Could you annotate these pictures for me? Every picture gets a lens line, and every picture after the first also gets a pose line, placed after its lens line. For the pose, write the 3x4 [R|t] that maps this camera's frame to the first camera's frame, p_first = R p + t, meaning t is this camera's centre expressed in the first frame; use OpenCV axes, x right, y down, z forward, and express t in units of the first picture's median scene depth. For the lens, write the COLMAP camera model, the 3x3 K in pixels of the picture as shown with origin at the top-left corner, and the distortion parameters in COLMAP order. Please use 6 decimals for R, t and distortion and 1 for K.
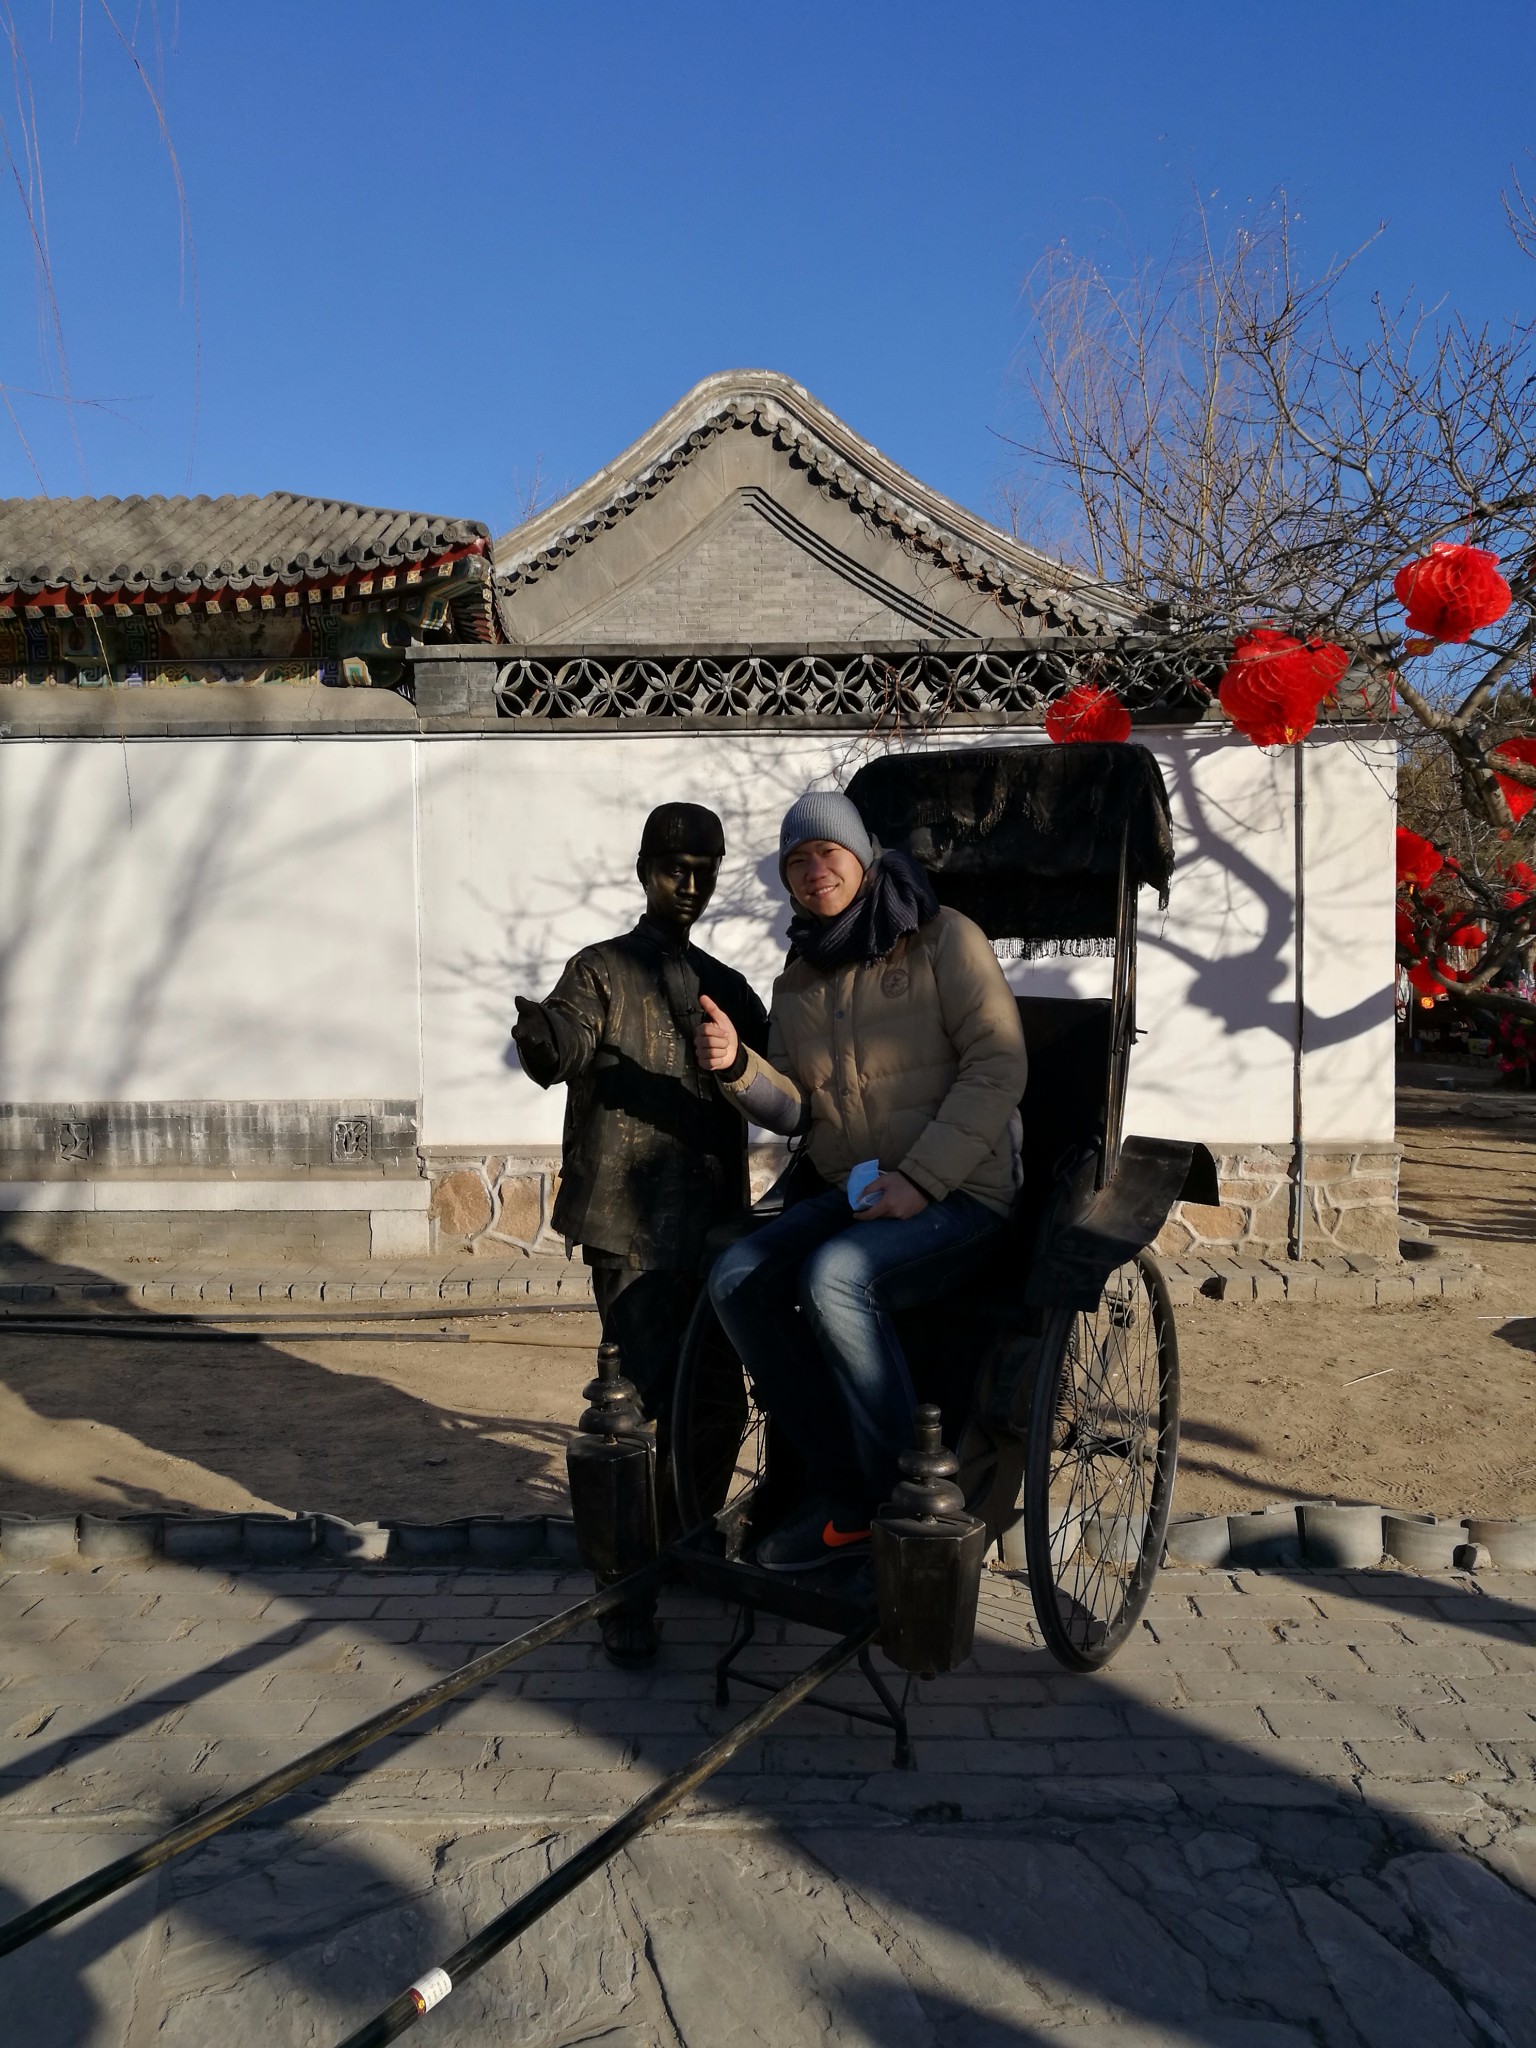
lens RADIAL K [[1593.6, 0, 789.9], [0, 1593.6, 1028.4], [0, 0, 1]] dist [-0.012304, -0.028329]
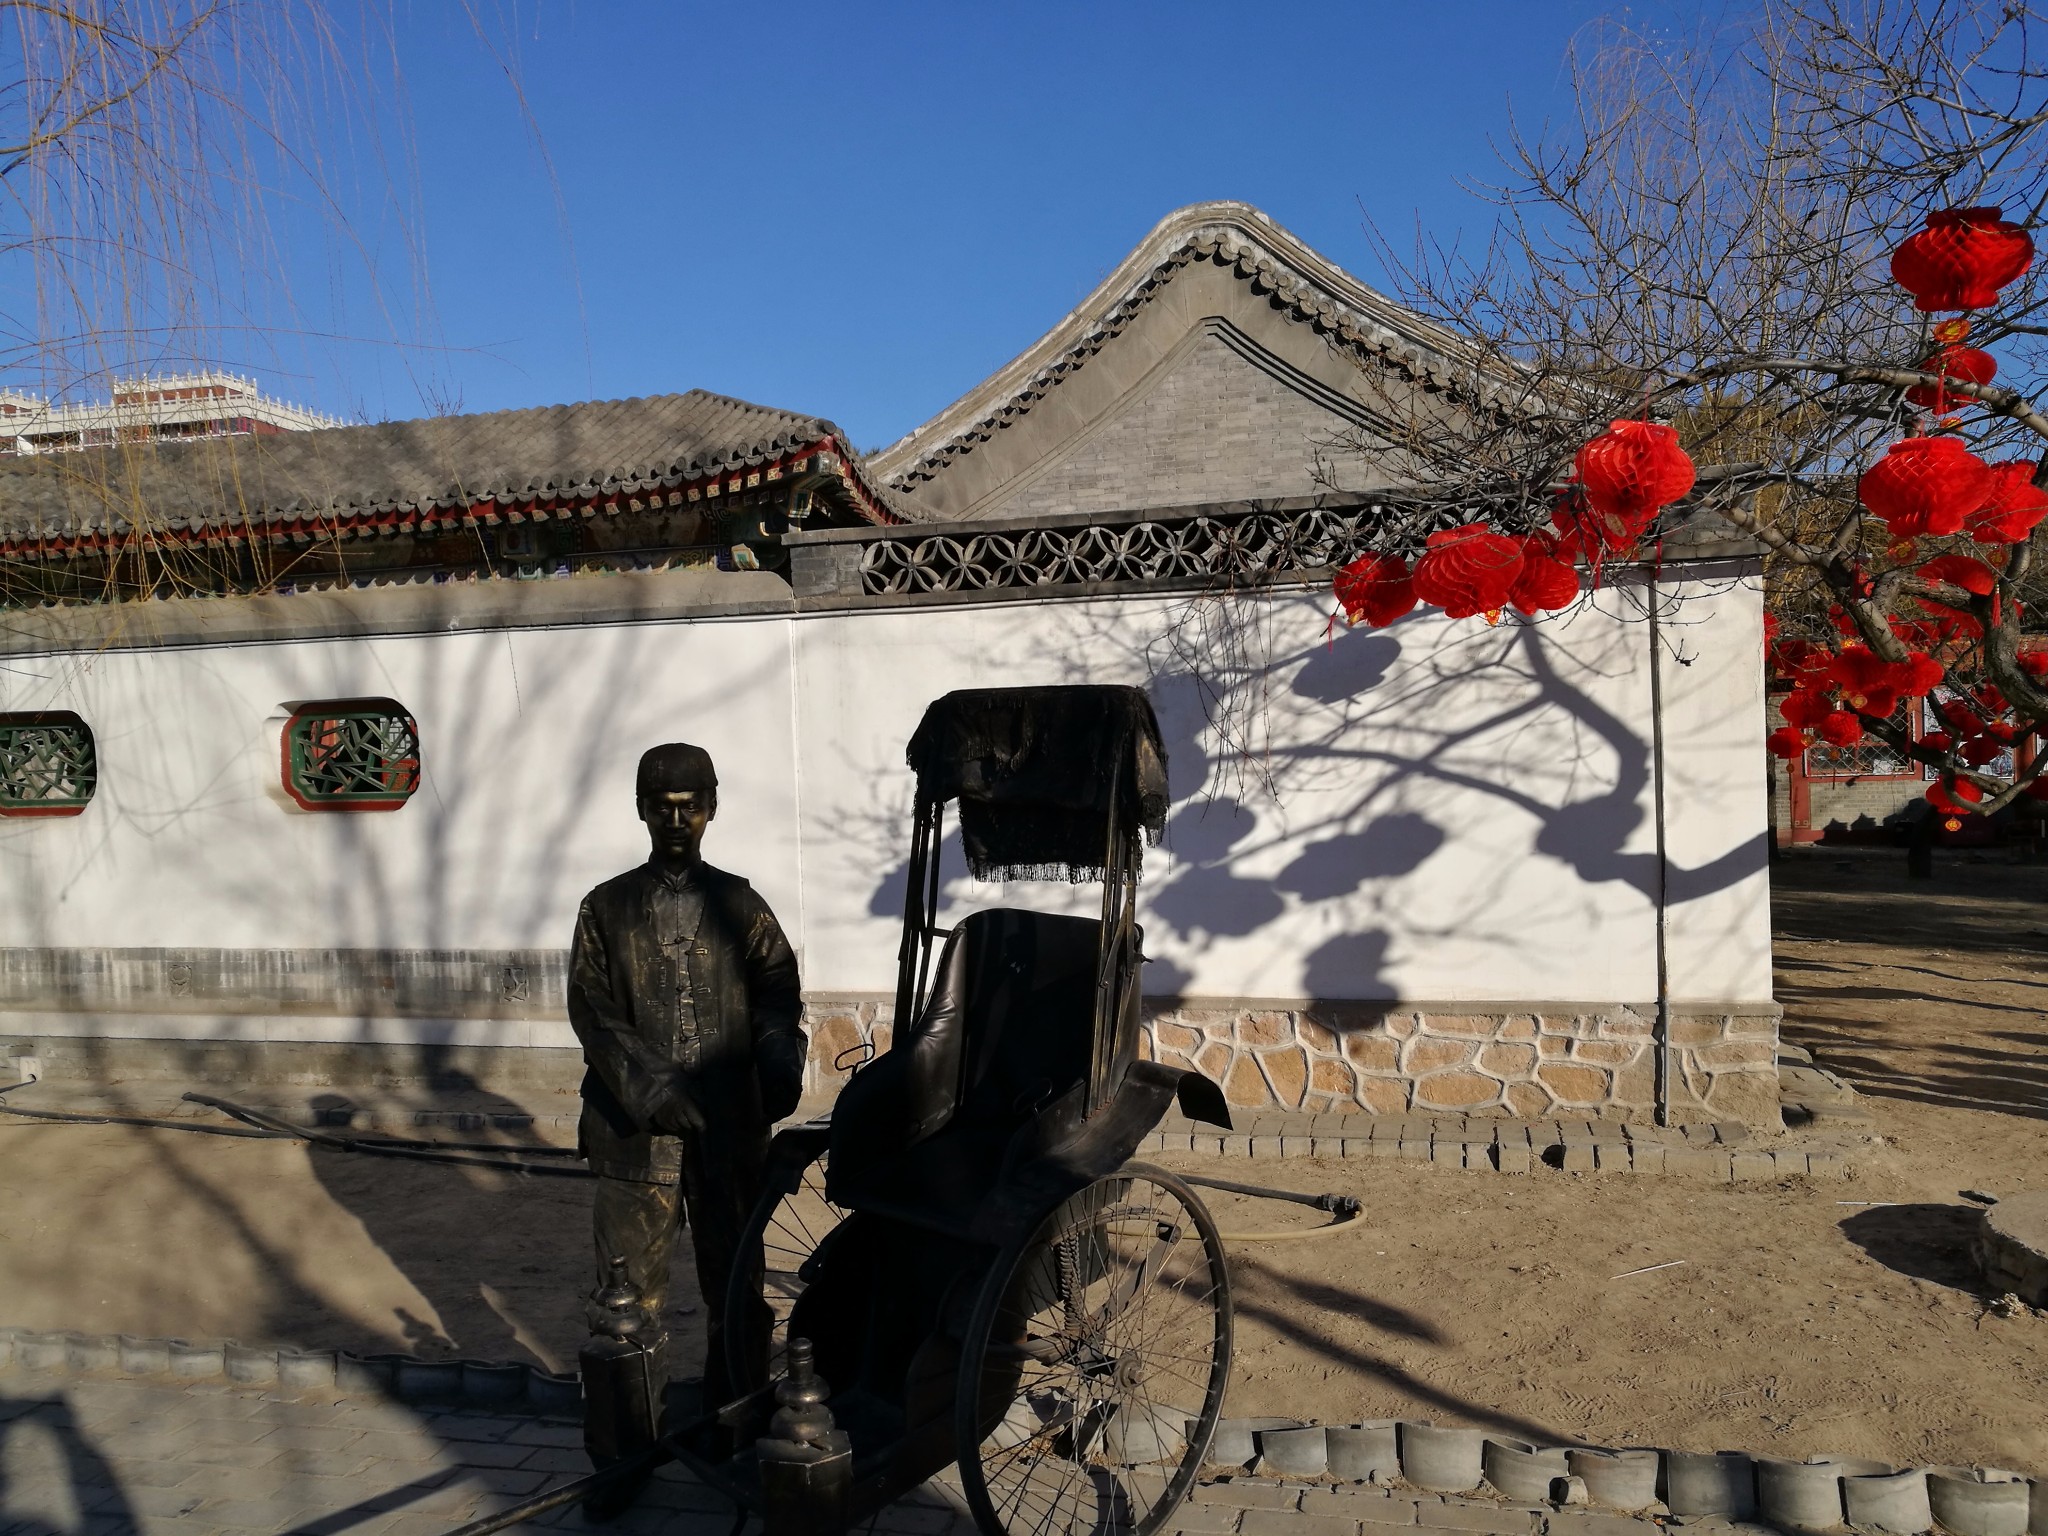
lens RADIAL K [[1593.6, 0, 1004.5], [0, 1593.6, 781.1], [0, 0, 1]] dist [-0.012304, -0.028329]
pose [[0.971831, -0.019389, -0.234881, 0.161145], [0.013313, 0.999535, -0.027427, -0.039146], [0.235304, 0.023527, 0.971637, -0.017871]]
